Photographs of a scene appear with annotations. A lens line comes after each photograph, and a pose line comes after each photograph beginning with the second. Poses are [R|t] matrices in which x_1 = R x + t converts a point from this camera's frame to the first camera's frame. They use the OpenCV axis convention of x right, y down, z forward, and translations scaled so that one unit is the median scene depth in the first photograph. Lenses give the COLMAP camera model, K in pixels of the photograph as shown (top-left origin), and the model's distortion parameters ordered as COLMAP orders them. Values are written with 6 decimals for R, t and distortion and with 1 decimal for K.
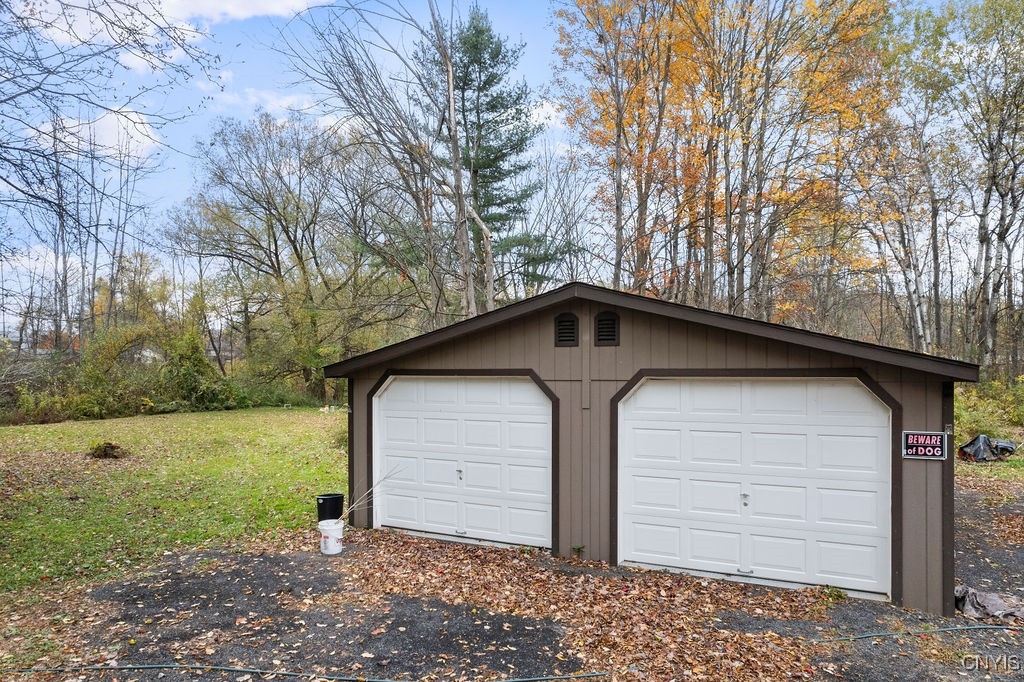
lens RADIAL K [[692.6, 0, 511.9], [0, 692.6, 350.4], [0, 0, 1]] dist [0.008895, 0.007614]
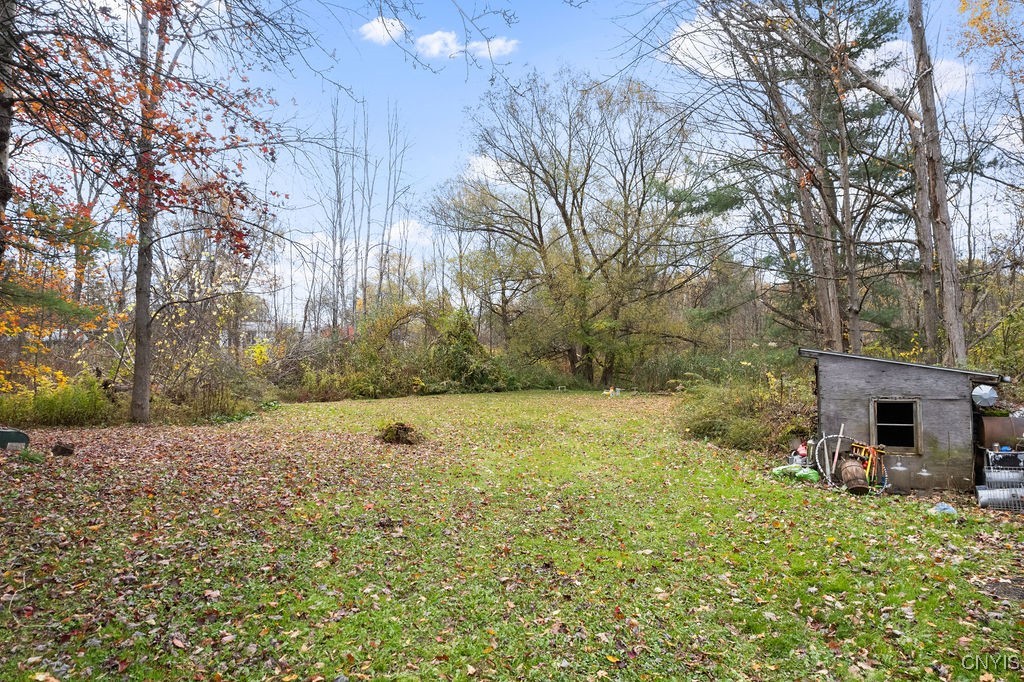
lens RADIAL K [[644.0, 0, 513.7], [0, 644.0, 339.0], [0, 0, 1]] dist [-0.028291, 0.019085]
pose [[0.955213, -0.008122, -0.295809, -0.142697], [0.004419, 0.999903, -0.013185, 0.028265], [0.295887, 0.011287, 0.955156, 0.204669]]
